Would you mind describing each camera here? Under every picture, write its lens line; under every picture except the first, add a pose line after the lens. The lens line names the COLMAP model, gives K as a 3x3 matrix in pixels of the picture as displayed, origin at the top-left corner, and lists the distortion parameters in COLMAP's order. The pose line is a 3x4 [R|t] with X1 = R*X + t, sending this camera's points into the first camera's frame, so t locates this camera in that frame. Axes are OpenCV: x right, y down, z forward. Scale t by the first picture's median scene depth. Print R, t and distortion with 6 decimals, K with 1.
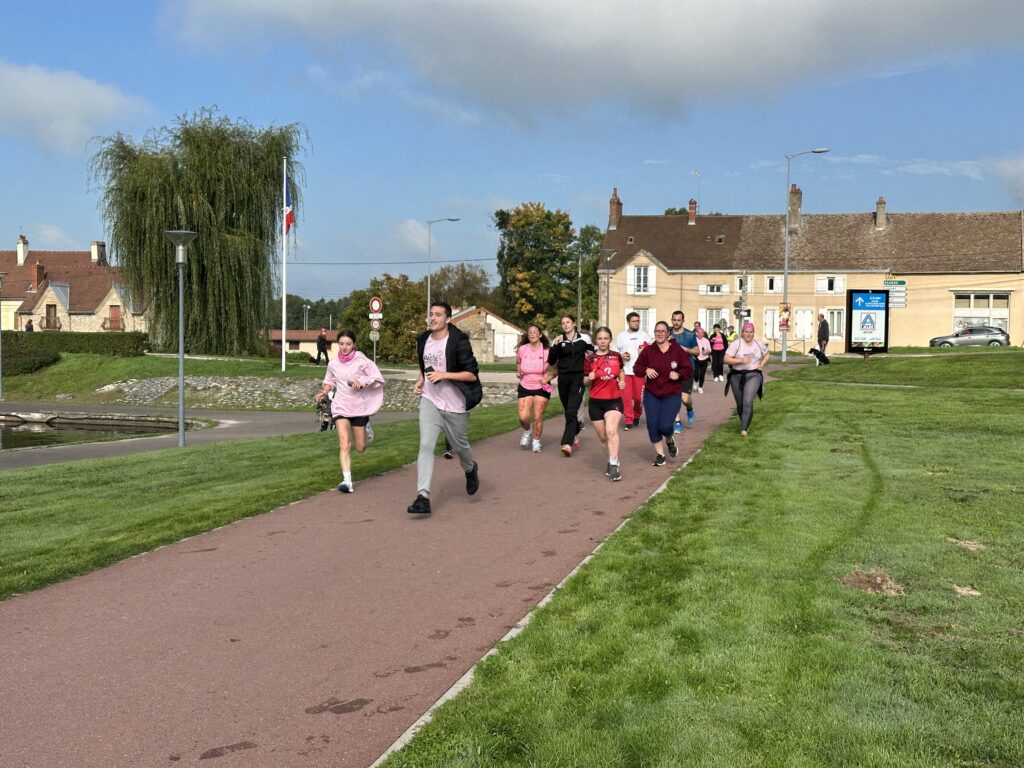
lens RADIAL K [[1183.3, 0, 517.9], [0, 1183.3, 383.7], [0, 0, 1]] dist [0.183381, -0.347080]
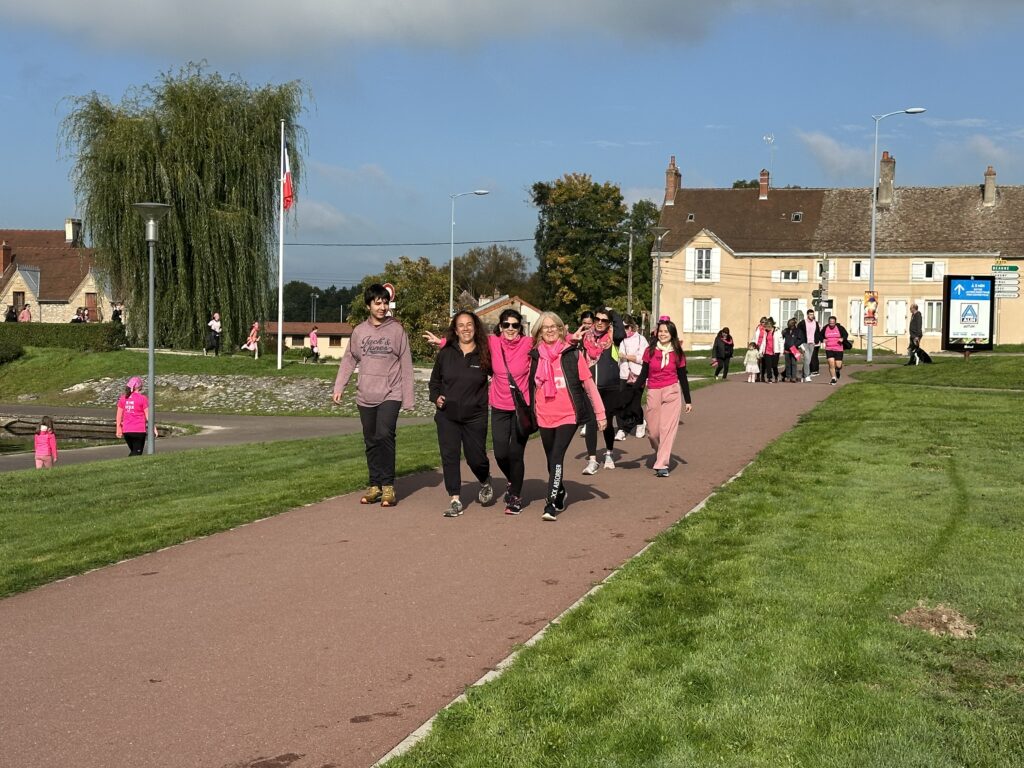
lens RADIAL K [[1385.5, 0, 514.5], [0, 1385.5, 385.0], [0, 0, 1]] dist [0.187856, -0.363801]
pose [[0.999448, 0.005768, -0.032715, 0.002482], [-0.005802, 0.999983, -0.000929, 0.000408], [0.032709, 0.001118, 0.999464, 0.001672]]
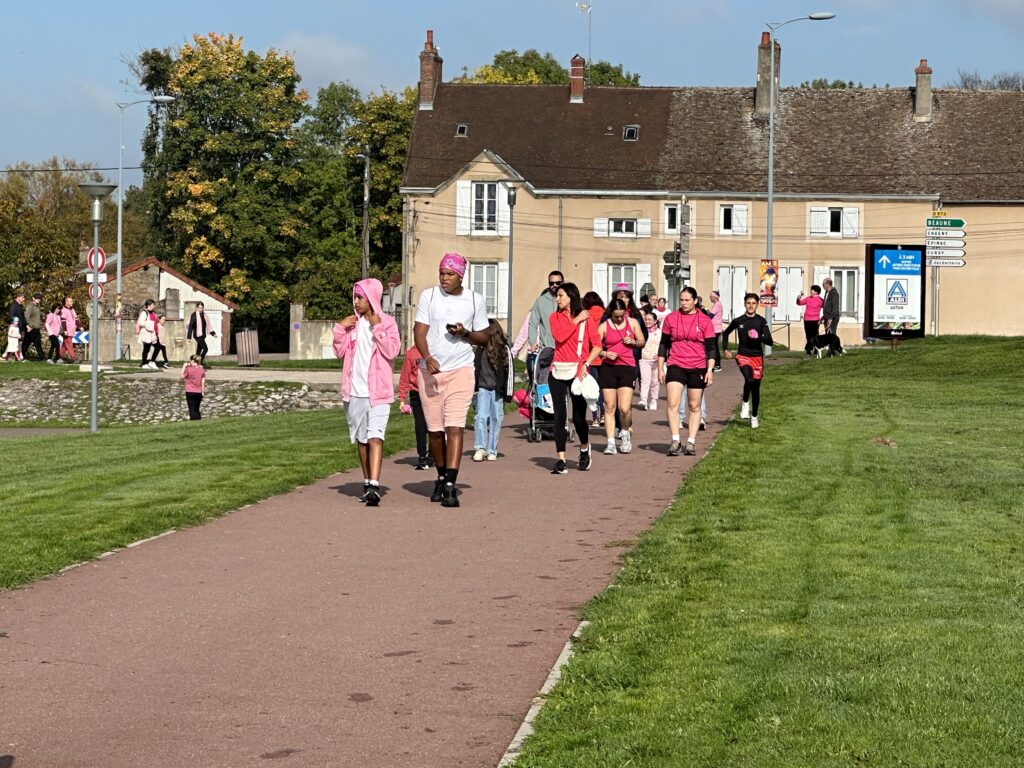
lens RADIAL K [[1700.9, 0, 512.5], [0, 1700.9, 353.5], [0, 0, 1]] dist [-0.045662, -0.088002]
pose [[0.998075, 0.002145, 0.061980, 0.072246], [-0.001250, 0.999894, -0.014476, -0.012559], [-0.062005, 0.014370, 0.997972, 0.258950]]
